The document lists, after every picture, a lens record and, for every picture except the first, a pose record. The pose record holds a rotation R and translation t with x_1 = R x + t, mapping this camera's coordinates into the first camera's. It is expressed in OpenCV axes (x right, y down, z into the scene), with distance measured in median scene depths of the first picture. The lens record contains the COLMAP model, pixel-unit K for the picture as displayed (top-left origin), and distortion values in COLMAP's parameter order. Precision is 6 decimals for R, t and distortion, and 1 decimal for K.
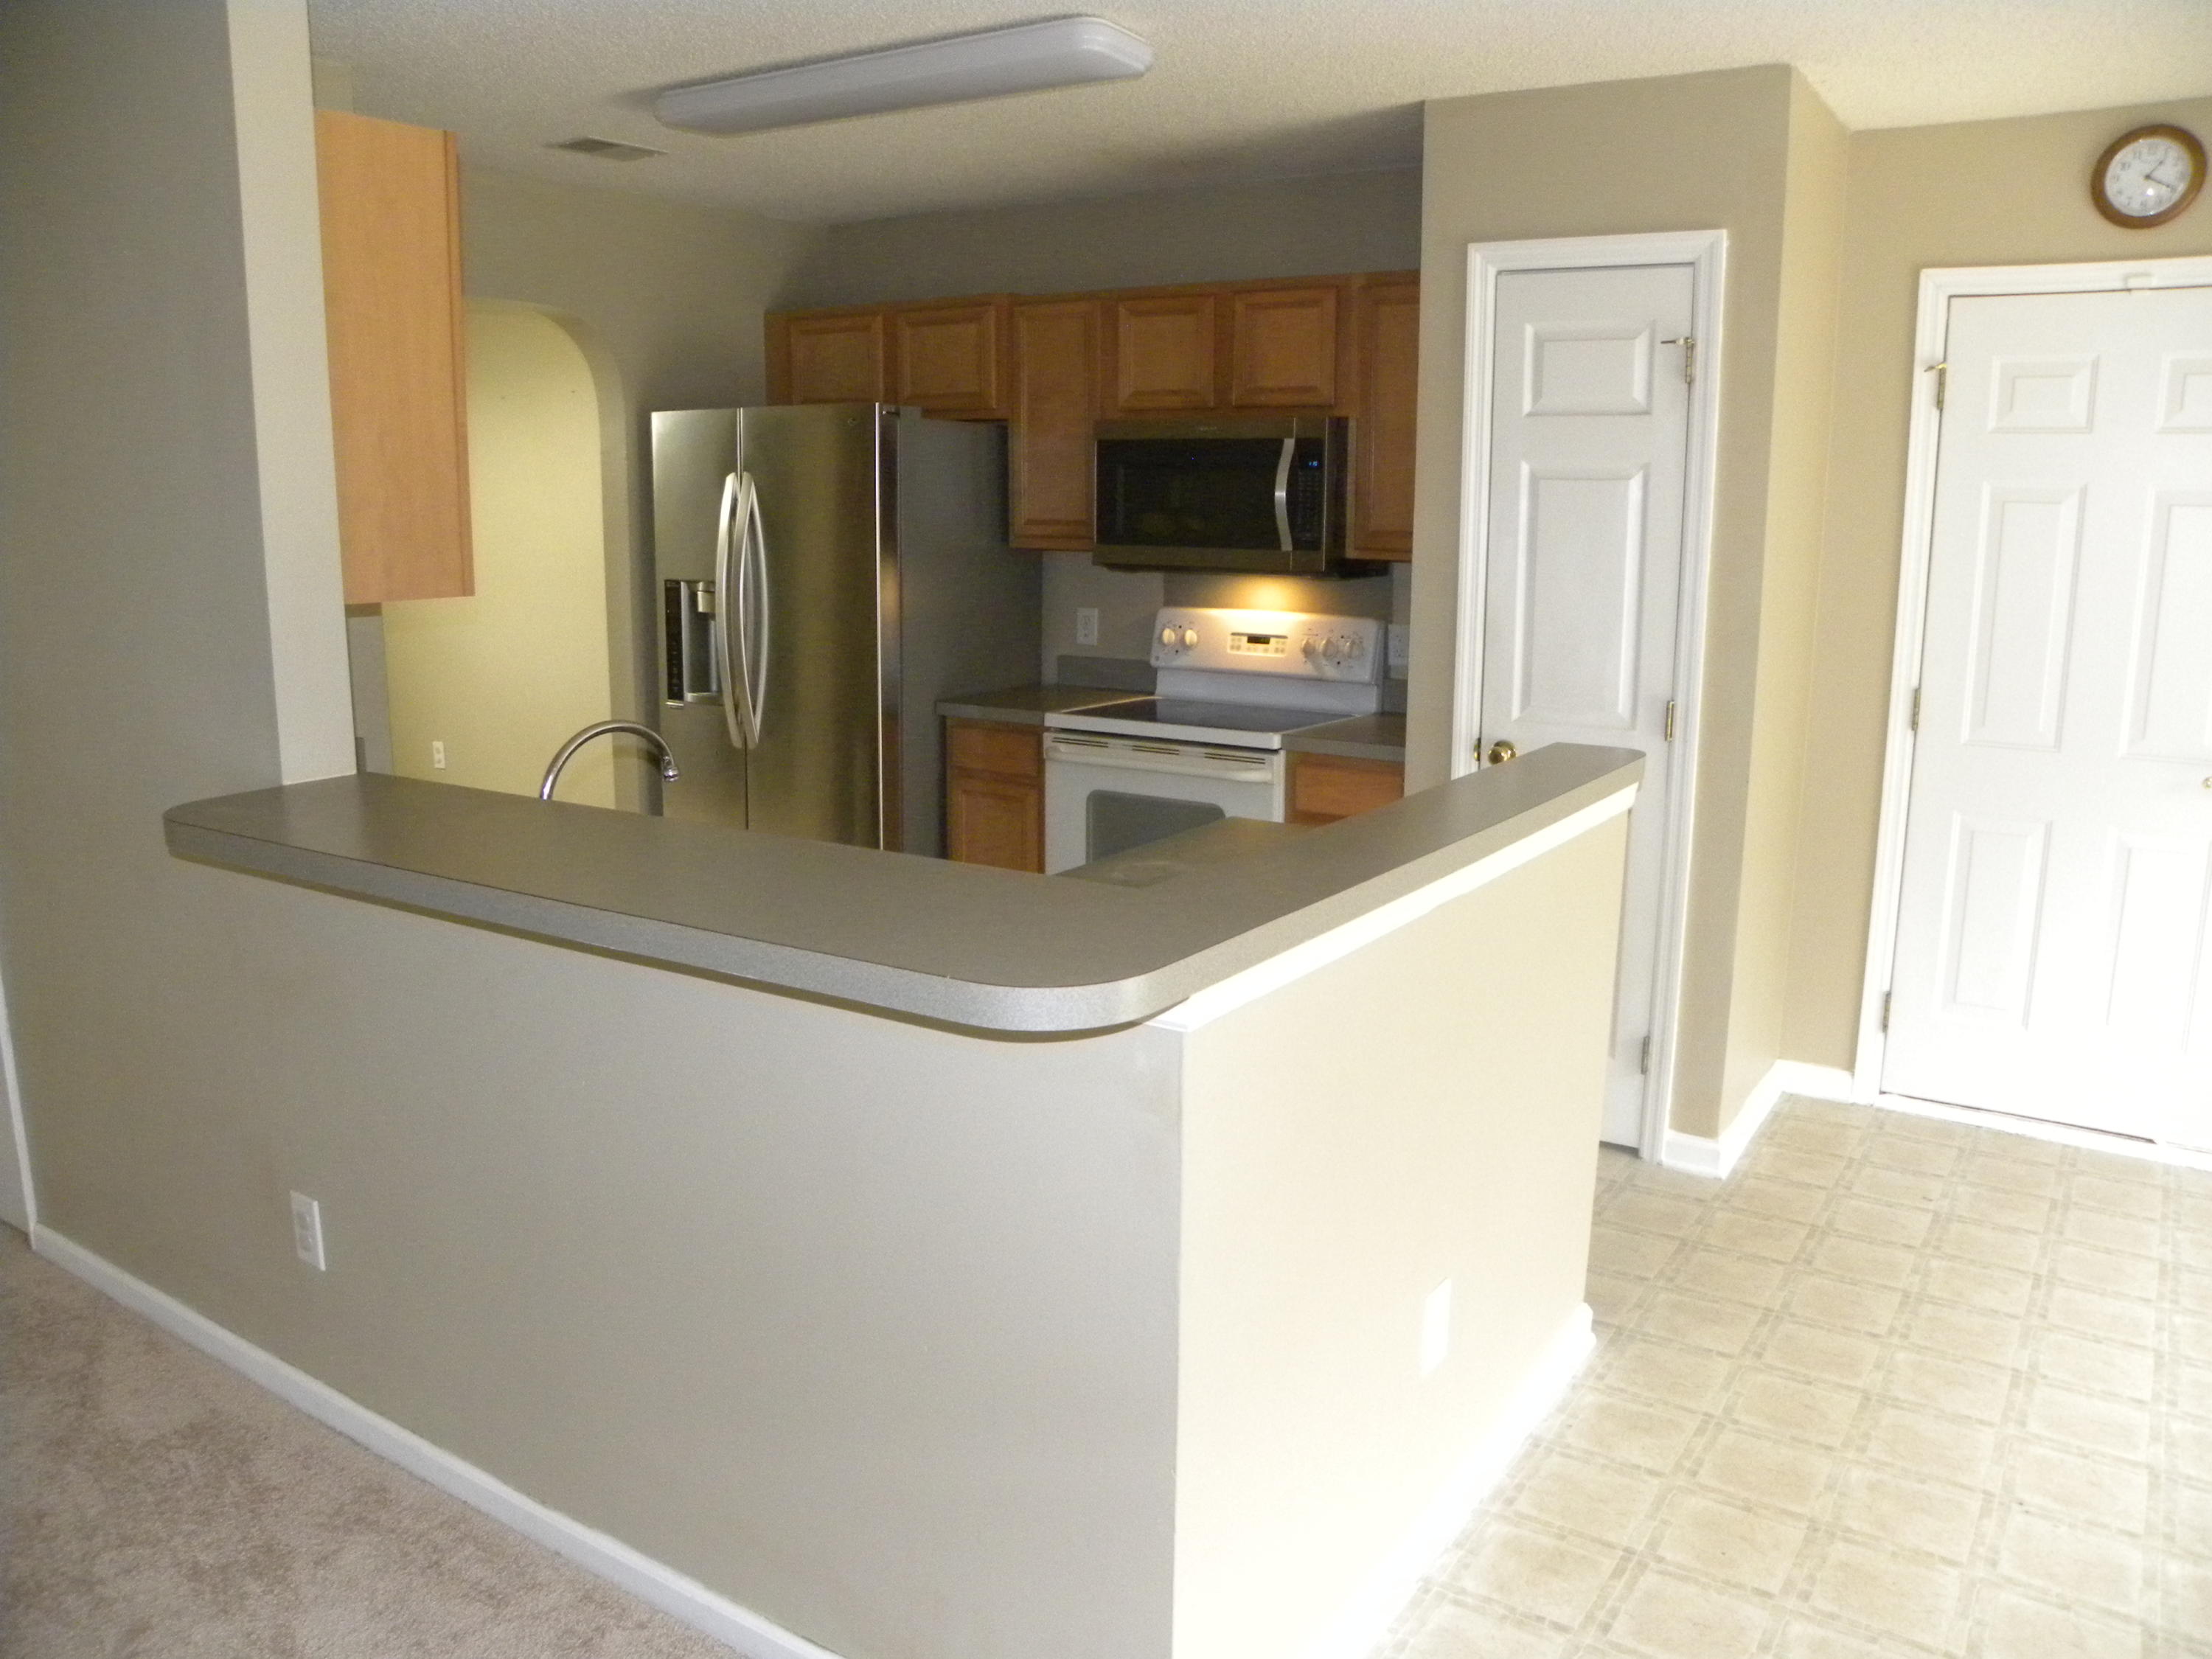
lens RADIAL K [[1593.7, 0, 1134.8], [0, 1593.7, 820.9], [0, 0, 1]] dist [-0.125591, 0.089469]
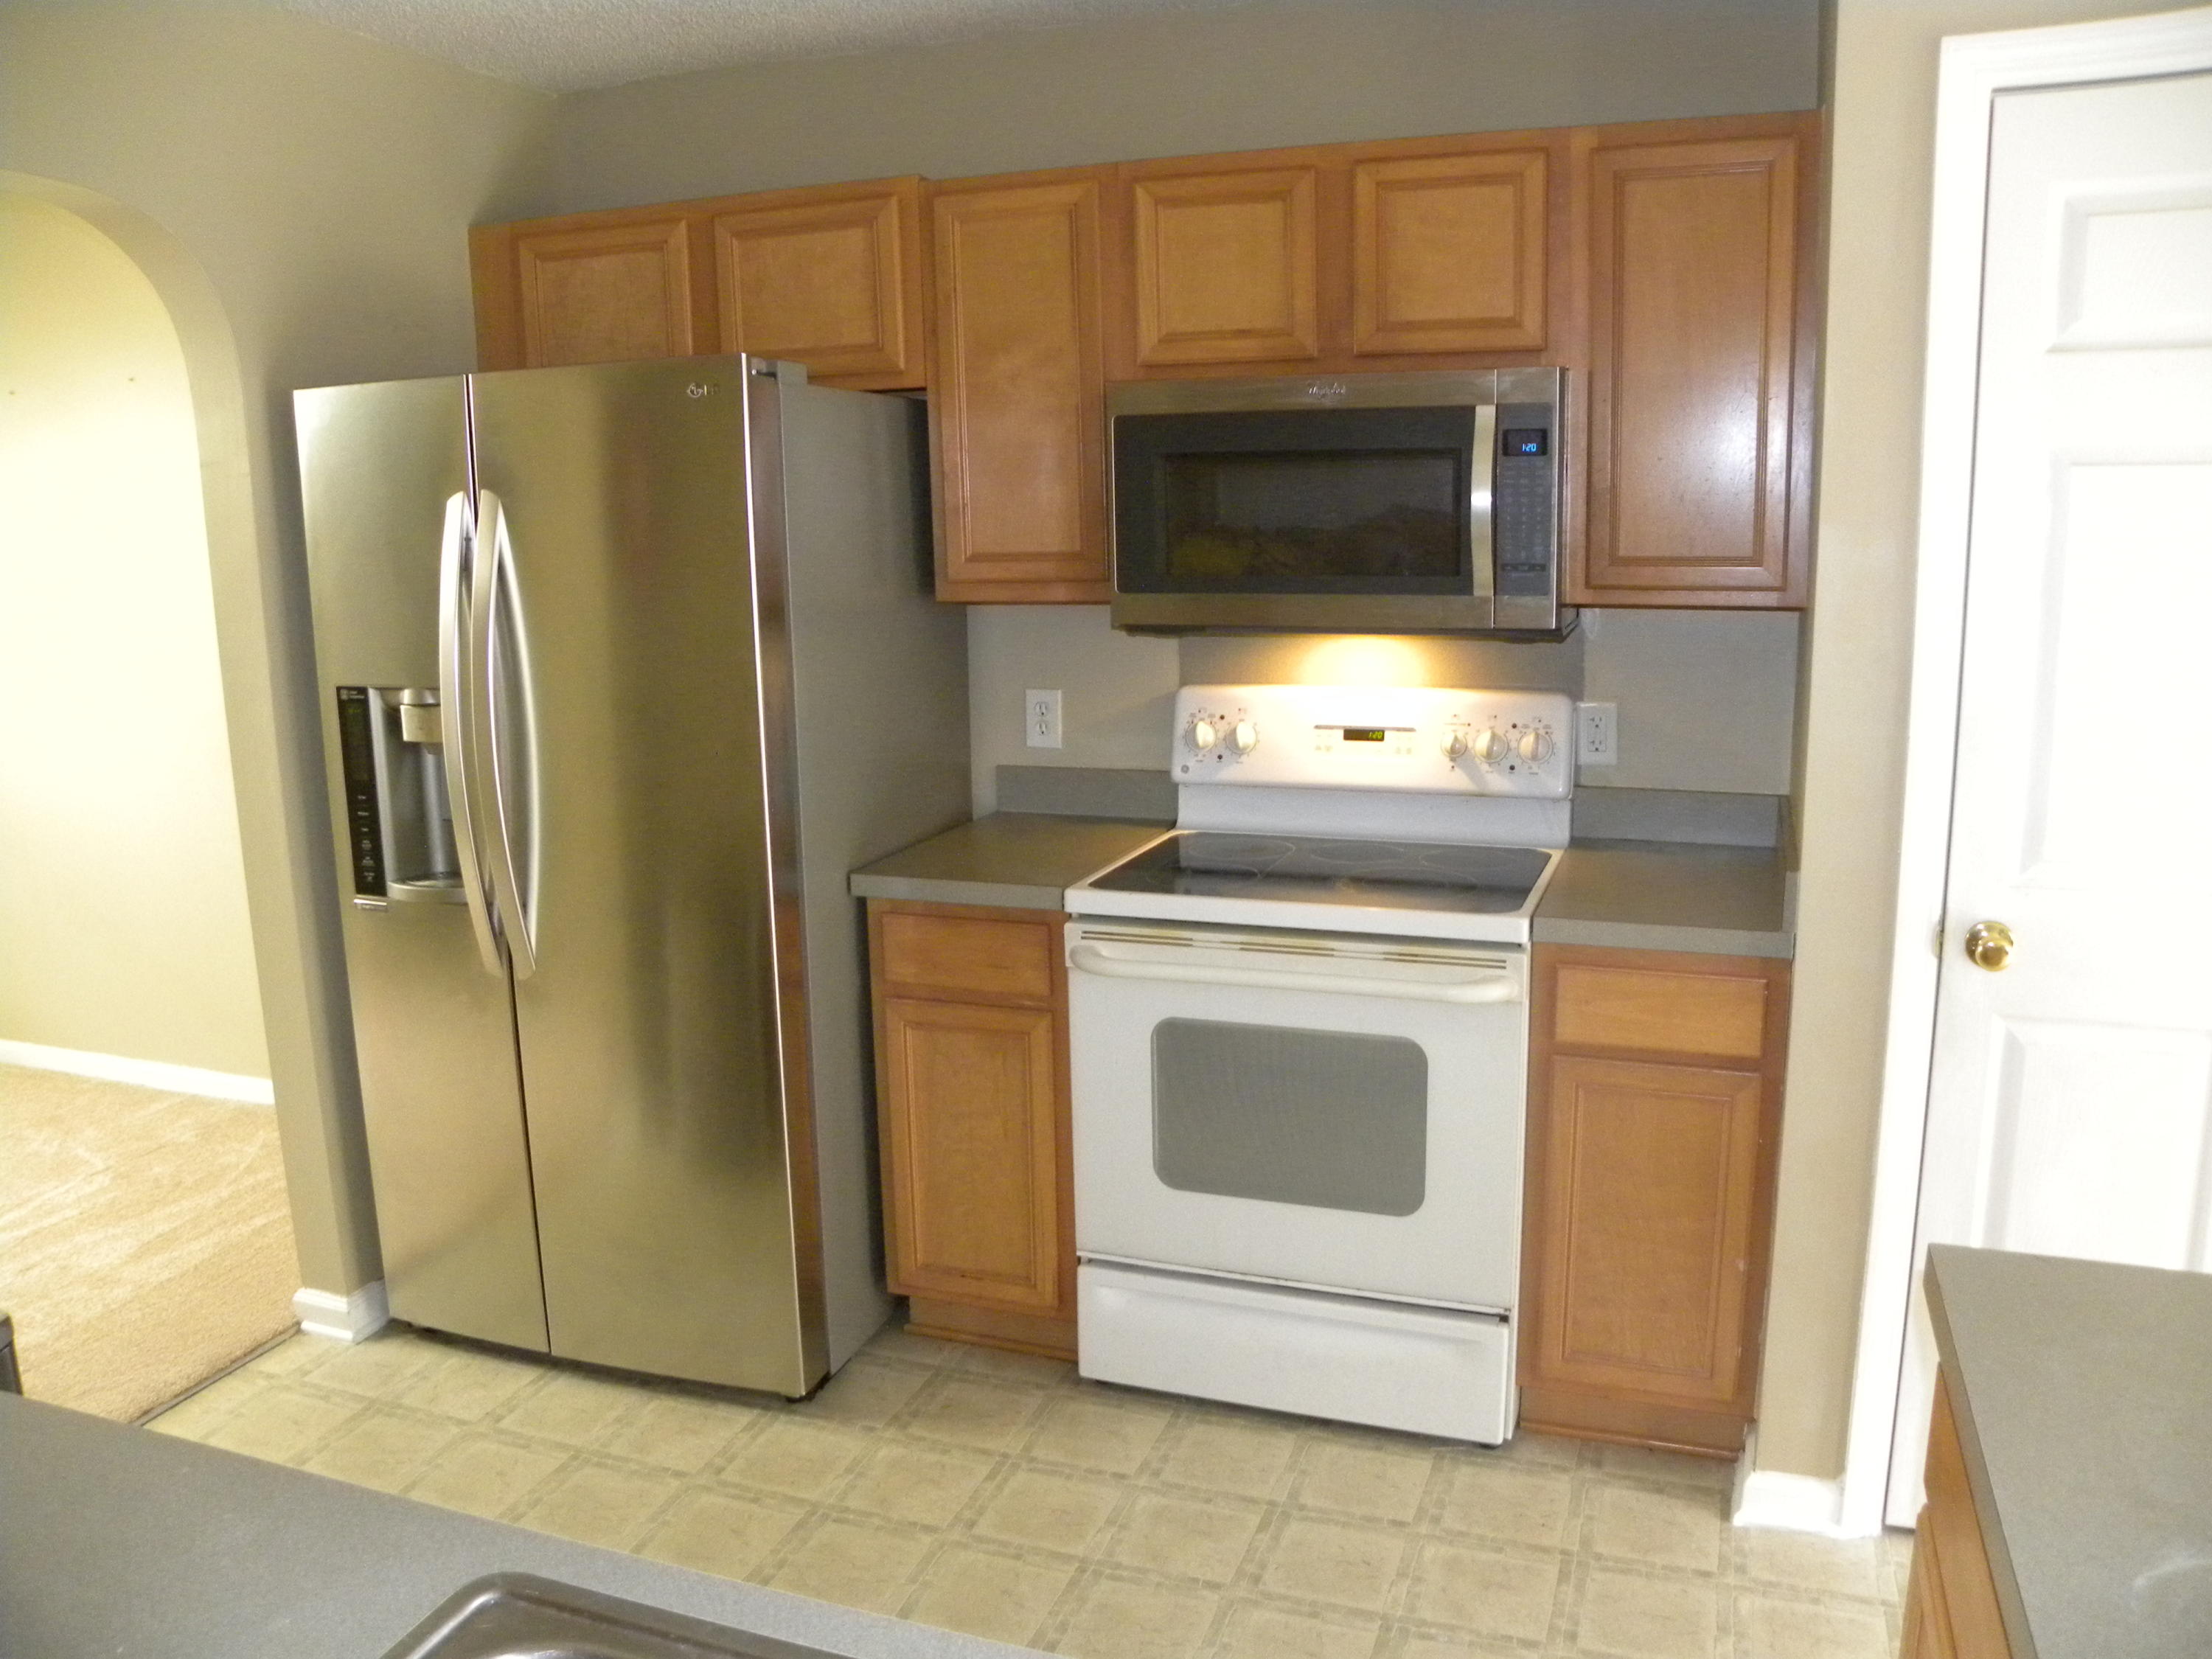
lens RADIAL K [[1650.0, 0, 1106.0], [0, 1650.0, 829.5], [0, 0, 1]] dist [-0.134672, 0.065863]
pose [[0.976086, -0.071965, 0.205129, -0.157277], [0.072929, 0.997333, 0.002866, -0.087110], [-0.204788, 0.012162, 0.978731, 0.396425]]
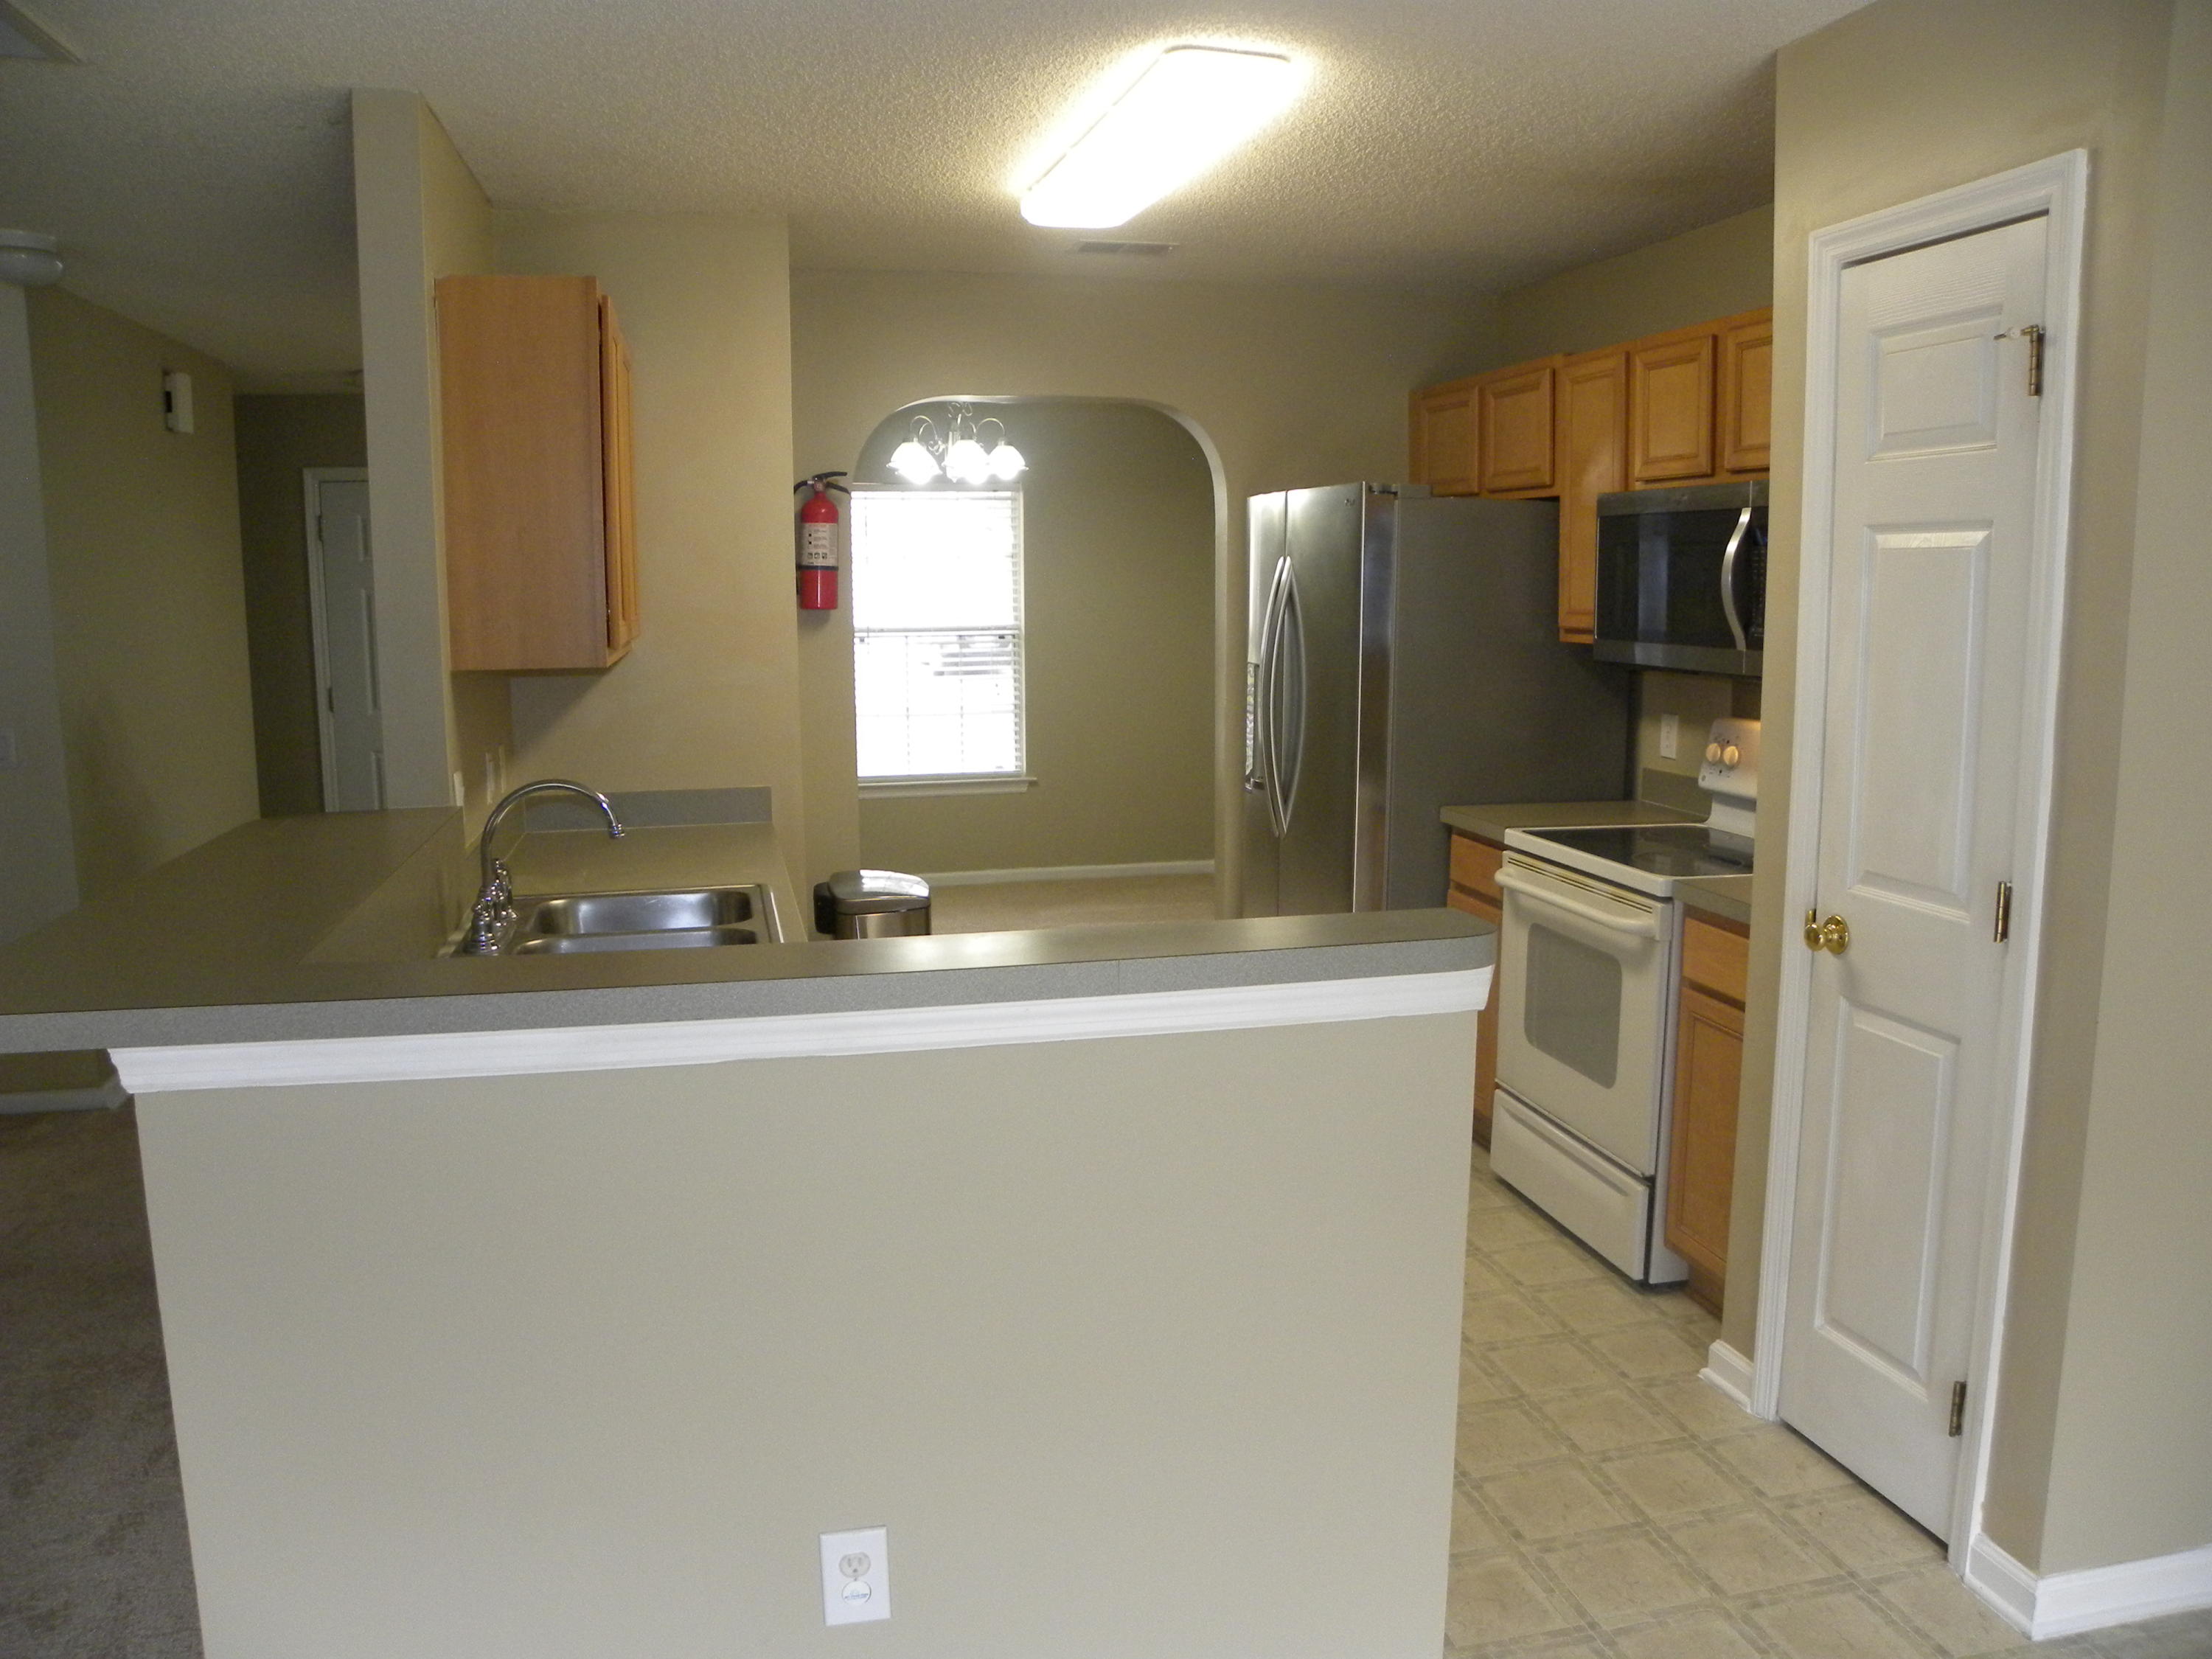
lens RADIAL K [[1650.0, 0, 1106.0], [0, 1650.0, 829.5], [0, 0, 1]] dist [-0.134672, 0.065863]
pose [[0.713491, 0.091659, -0.694643, 0.397215], [-0.127409, 0.991850, 0.000009, -0.038030], [0.688983, 0.088498, 0.719355, 0.194347]]
